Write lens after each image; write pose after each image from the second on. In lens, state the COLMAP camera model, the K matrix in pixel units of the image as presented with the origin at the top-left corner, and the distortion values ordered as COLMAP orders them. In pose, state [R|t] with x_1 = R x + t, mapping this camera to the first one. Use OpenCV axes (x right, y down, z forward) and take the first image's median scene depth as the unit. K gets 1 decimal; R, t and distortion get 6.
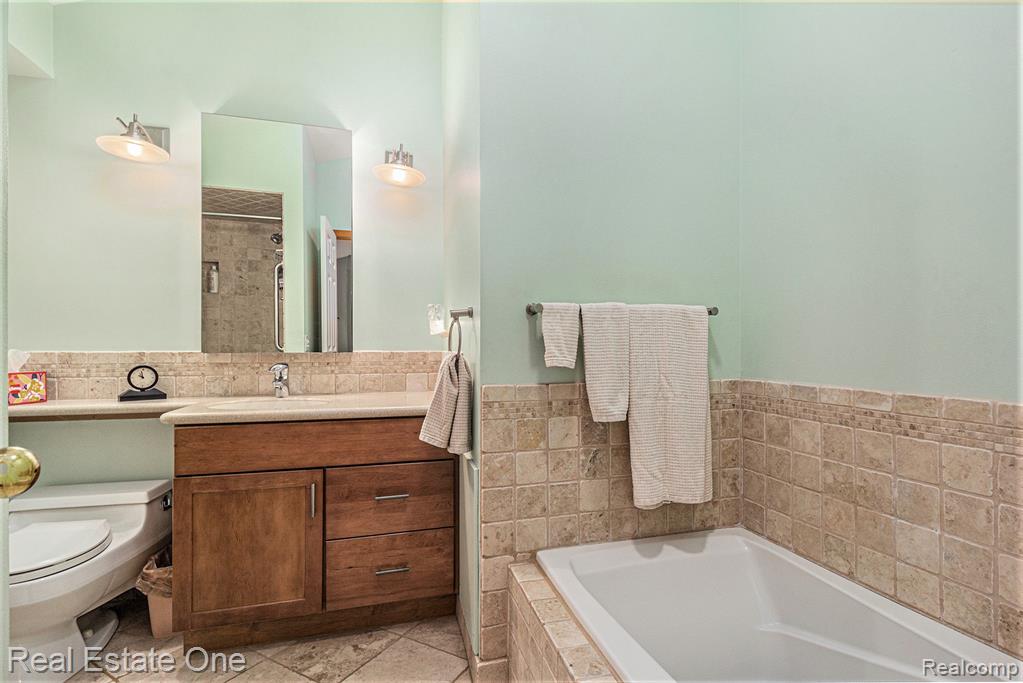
lens RADIAL K [[485.6, 0, 513.2], [0, 485.6, 342.0], [0, 0, 1]] dist [-0.019966, -0.004233]
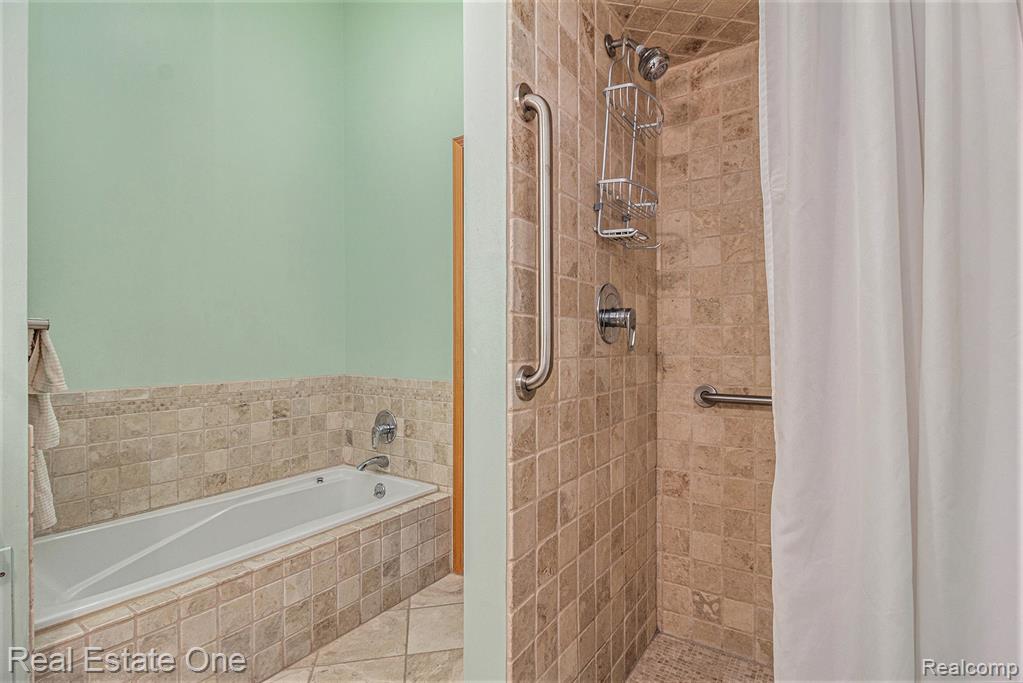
lens RADIAL K [[485.6, 0, 512.9], [0, 485.6, 340.3], [0, 0, 1]] dist [-0.019966, -0.004233]
pose [[-0.645386, 0.014337, 0.763722, -1.268901], [0.000918, 0.999838, -0.017994, -0.027302], [-0.763856, -0.010912, -0.645294, 1.063002]]
